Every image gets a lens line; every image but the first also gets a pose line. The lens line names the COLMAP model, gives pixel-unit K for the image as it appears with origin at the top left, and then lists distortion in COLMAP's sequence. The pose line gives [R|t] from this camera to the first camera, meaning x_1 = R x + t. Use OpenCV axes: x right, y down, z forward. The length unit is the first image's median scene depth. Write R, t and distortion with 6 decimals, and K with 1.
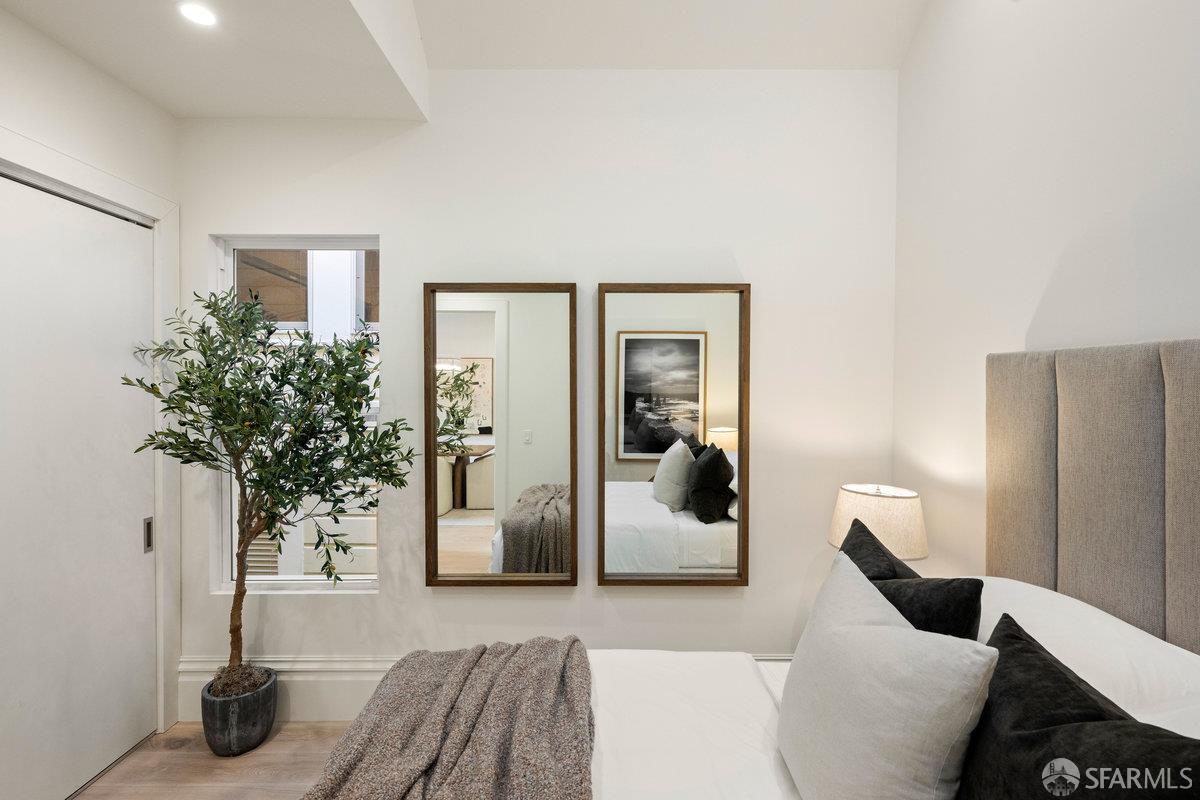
lens RADIAL K [[559.4, 0, 599.1], [0, 559.4, 379.1], [0, 0, 1]] dist [-0.002307, -0.000369]
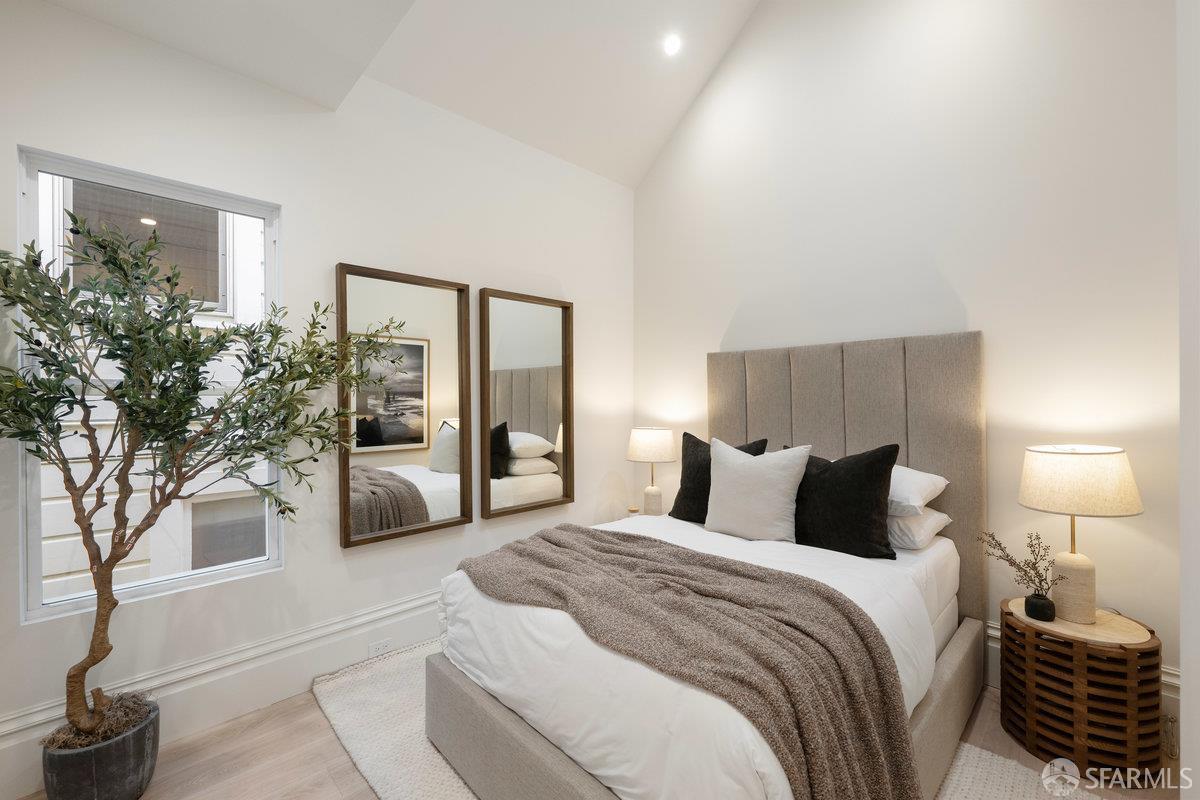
lens RADIAL K [[493.2, 0, 600.0], [0, 493.2, 400.0], [0, 0, 1]] dist [-0.002126, -0.000116]
pose [[0.717604, -0.007109, 0.696415, -0.594466], [0.002890, 0.999970, 0.007230, 0.079555], [-0.696445, -0.003176, 0.717603, -0.011668]]
